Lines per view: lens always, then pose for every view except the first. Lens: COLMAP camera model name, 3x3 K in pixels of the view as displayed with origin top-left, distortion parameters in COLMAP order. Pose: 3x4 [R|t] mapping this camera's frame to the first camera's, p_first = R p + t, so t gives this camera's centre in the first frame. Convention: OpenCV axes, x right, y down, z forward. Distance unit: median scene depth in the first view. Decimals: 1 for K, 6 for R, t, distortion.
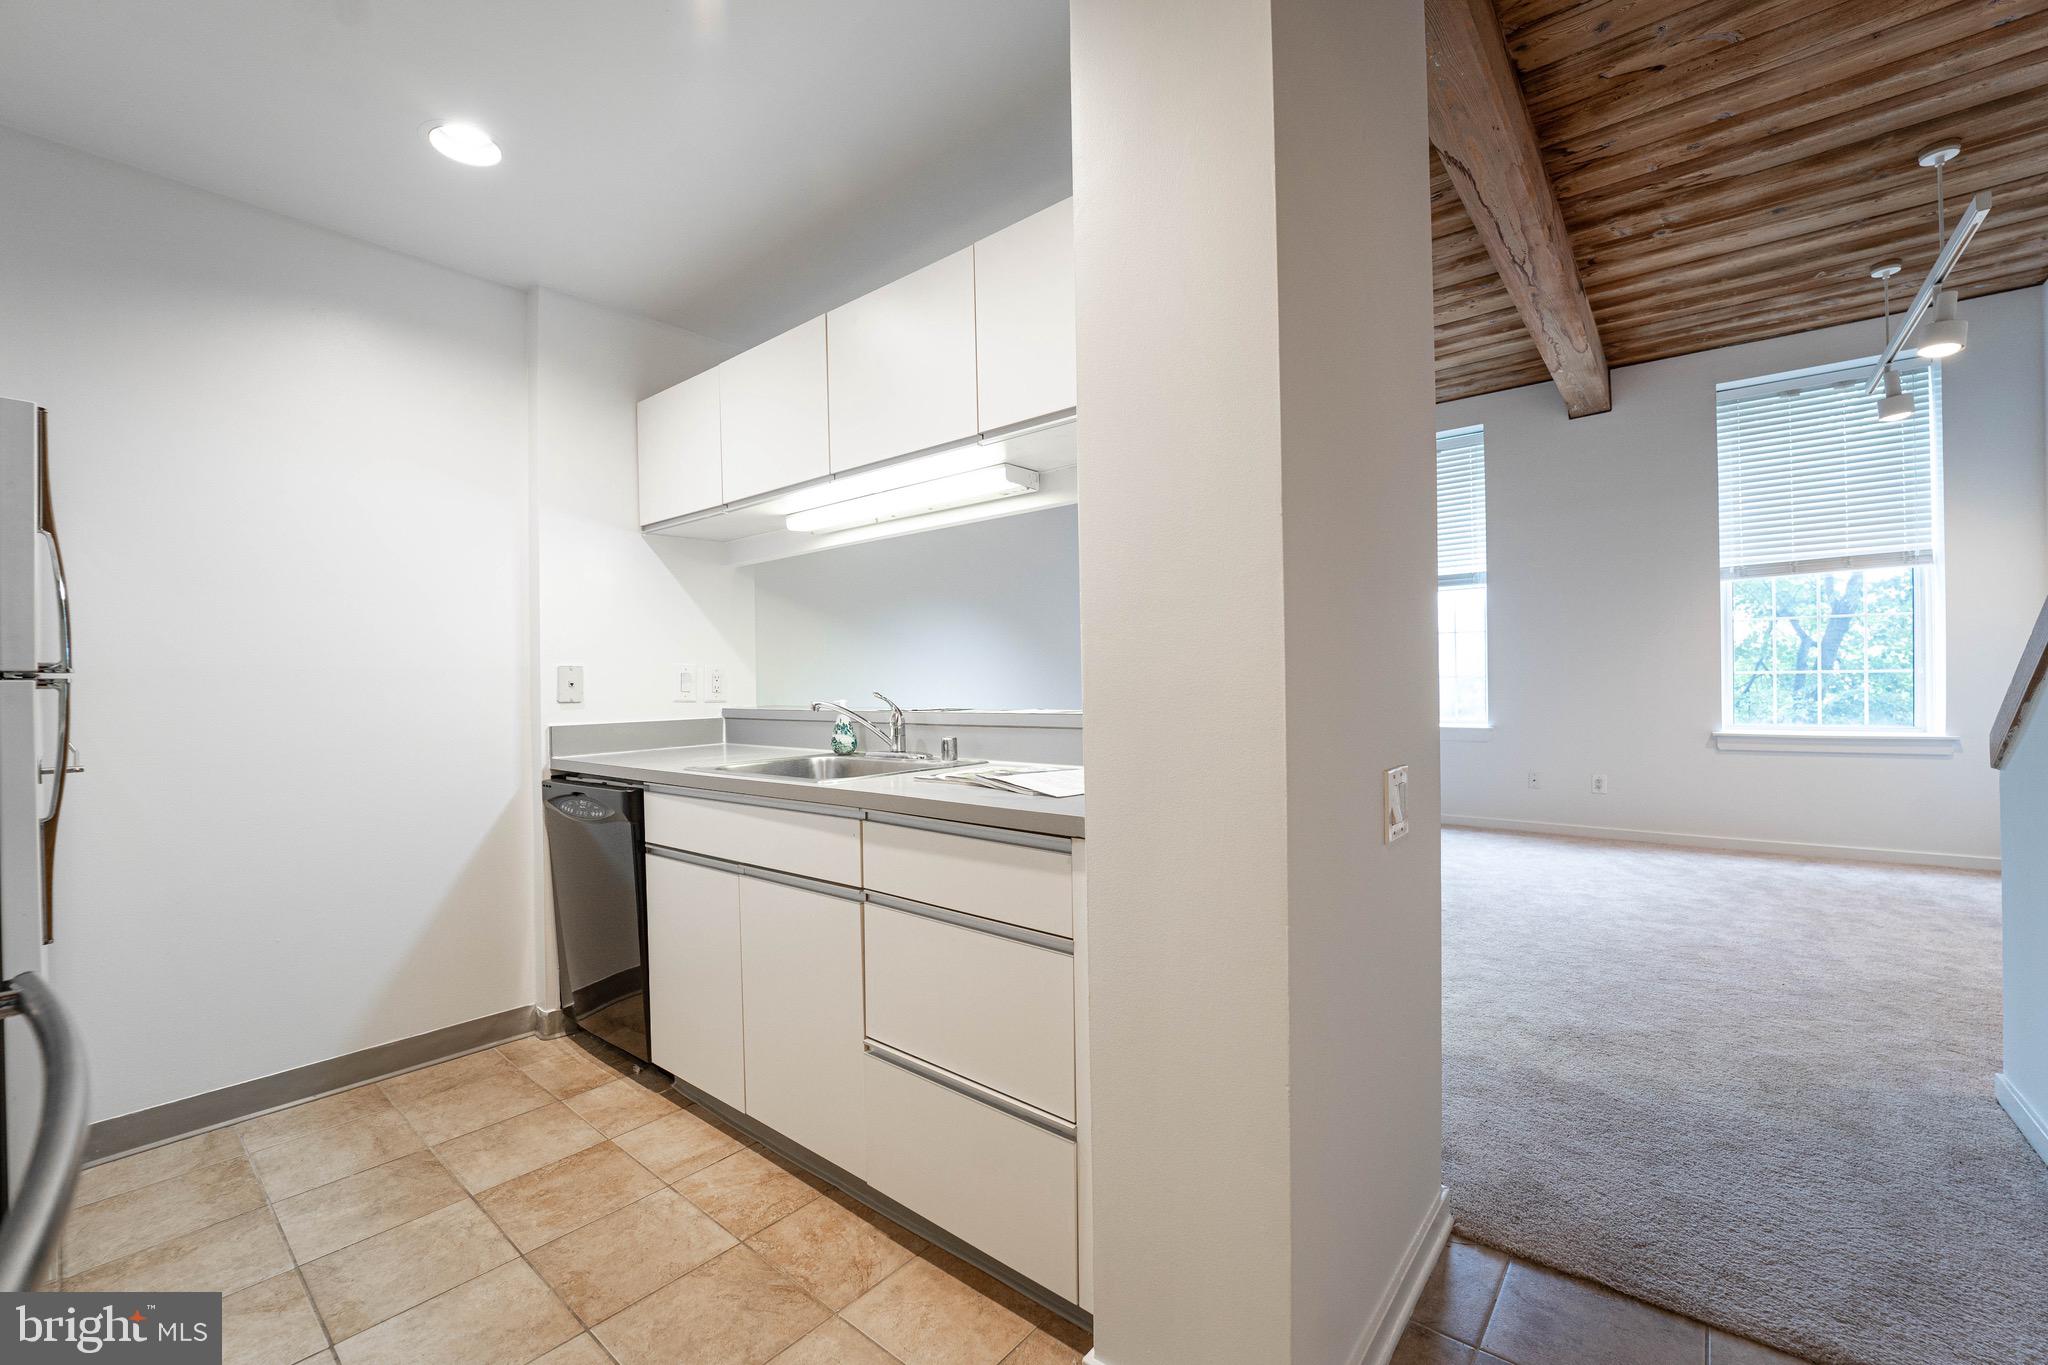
lens RADIAL K [[831.6, 0, 1020.4], [0, 831.6, 687.7], [0, 0, 1]] dist [-0.023210, 0.000047]
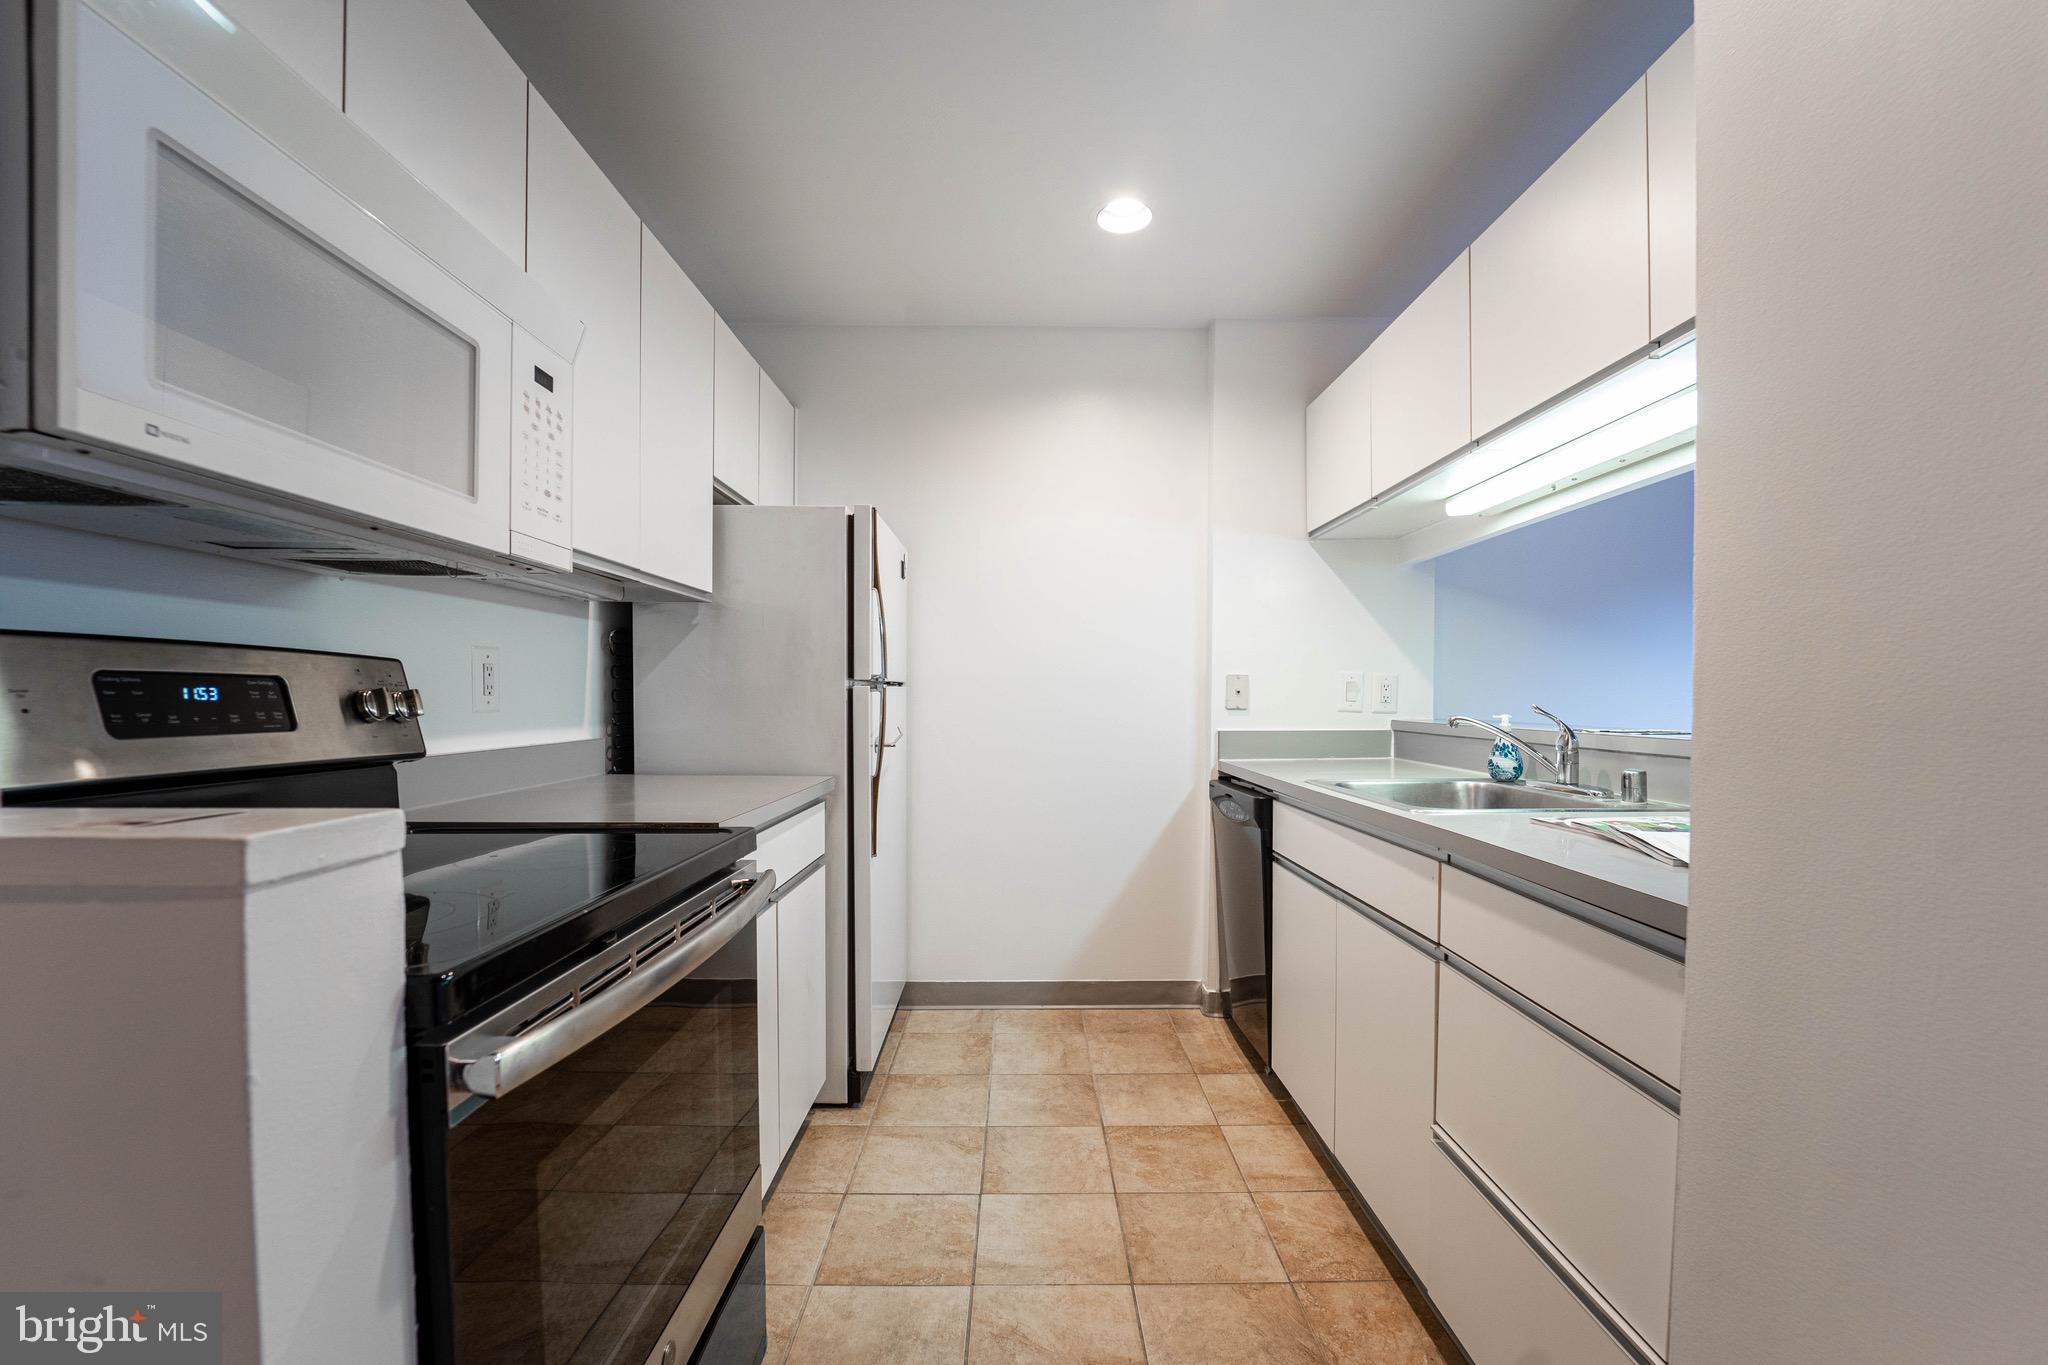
lens RADIAL K [[844.1, 0, 1022.4], [0, 844.1, 722.5], [0, 0, 1]] dist [-0.025268, -0.000517]
pose [[0.645346, 0.038487, -0.762920, 0.138254], [-0.014066, 0.999159, 0.038506, -0.003787], [0.763761, -0.014118, 0.645345, 0.122647]]
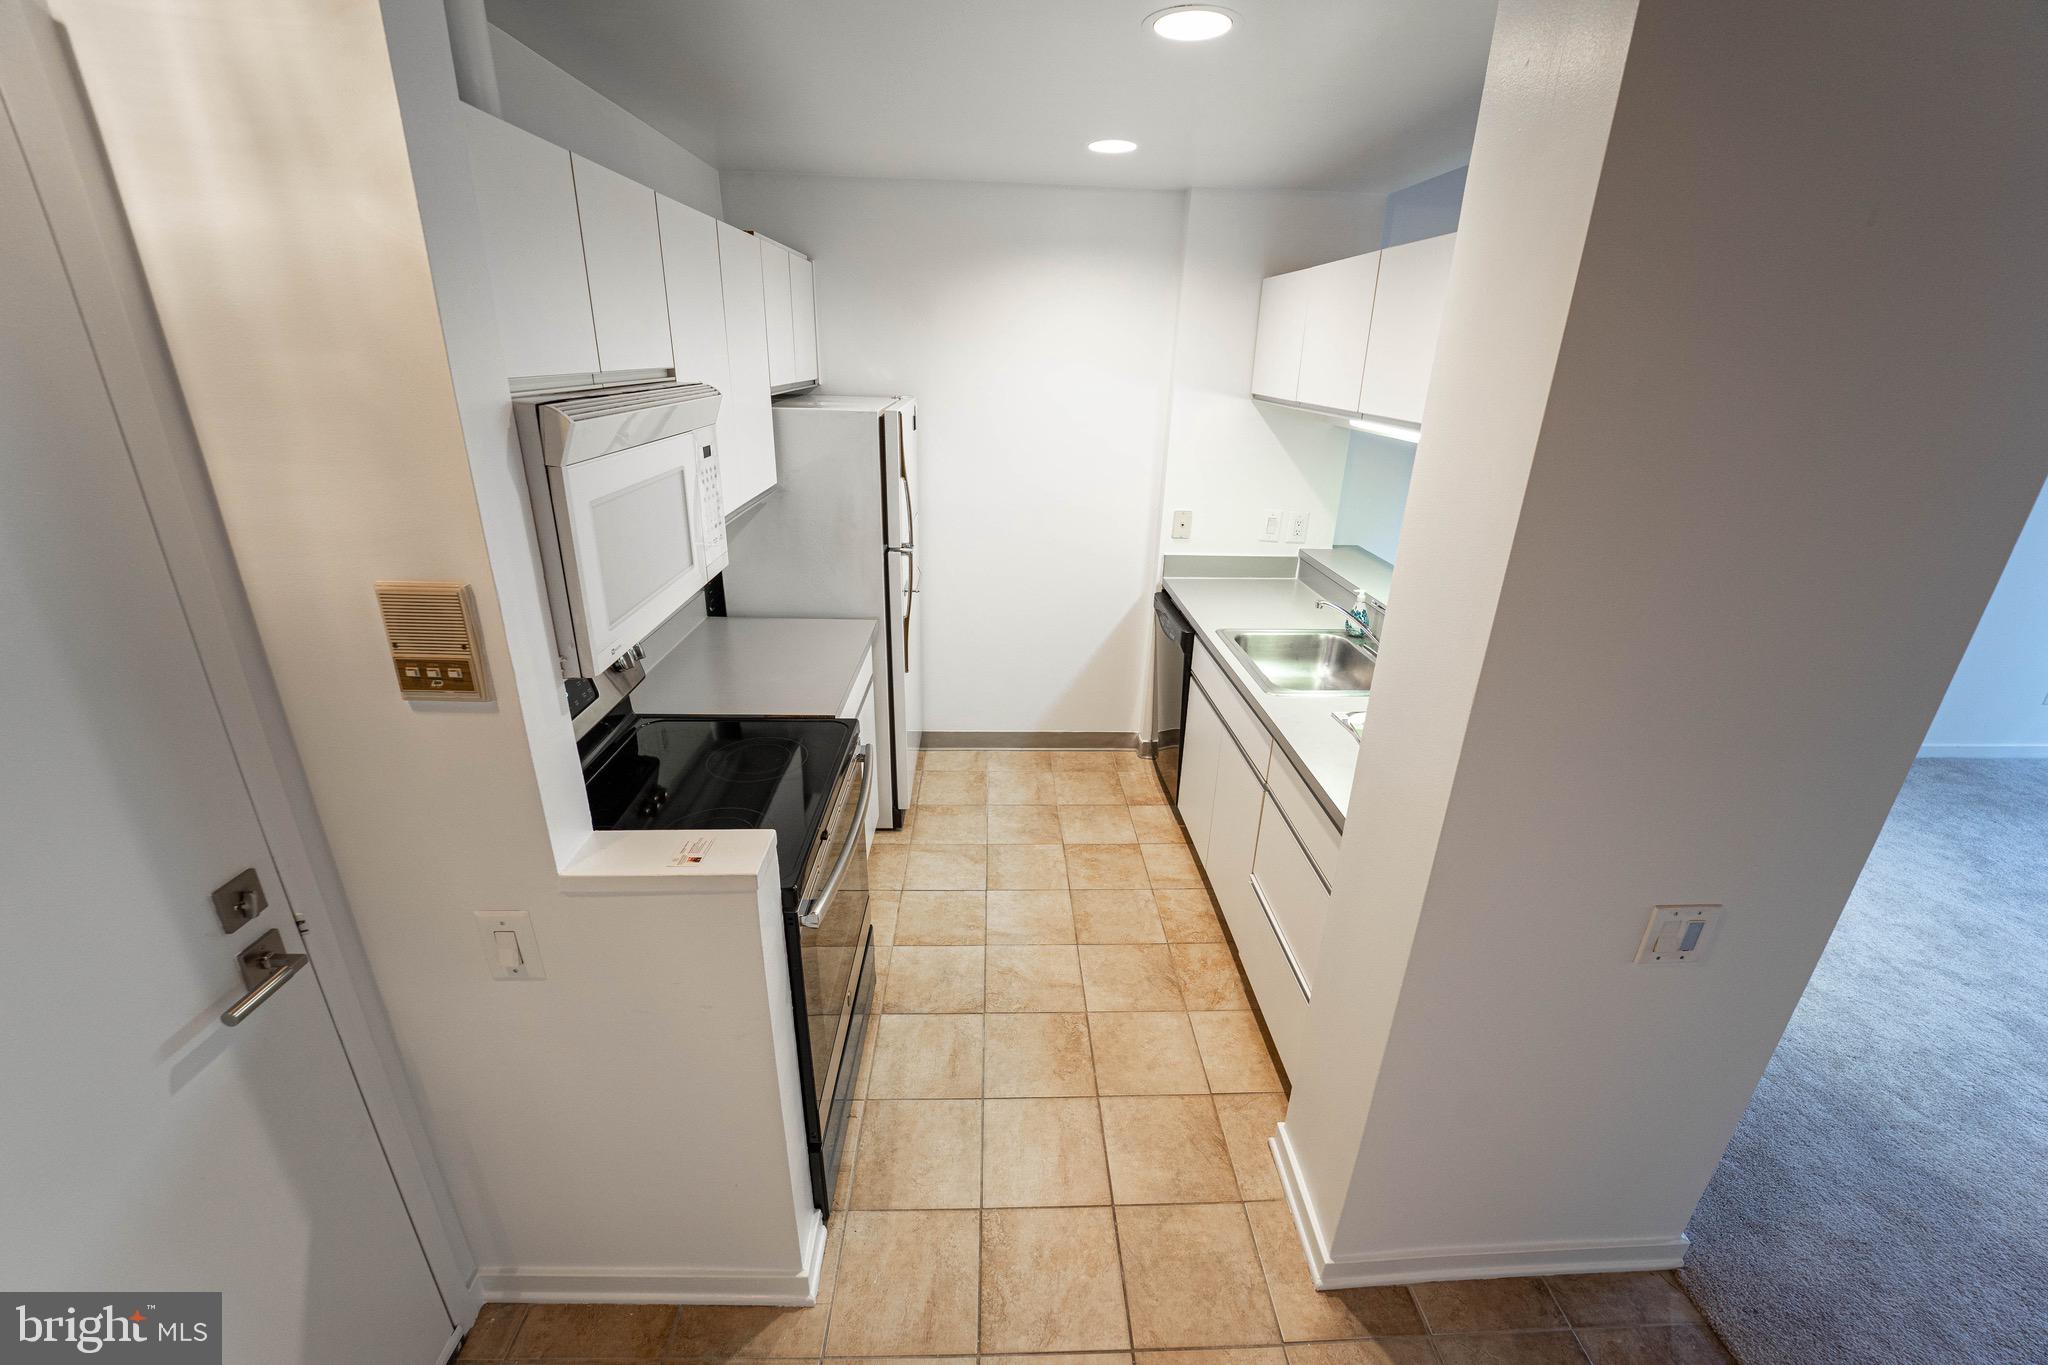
lens RADIAL K [[816.4, 0, 1024.0], [0, 816.4, 682.5], [0, 0, 1]] dist [-0.018261, -0.000019]
pose [[0.670391, 0.301486, -0.677999, 0.342612], [-0.036602, 0.926059, 0.375600, -0.340814], [0.741105, -0.226983, 0.631856, -0.108956]]
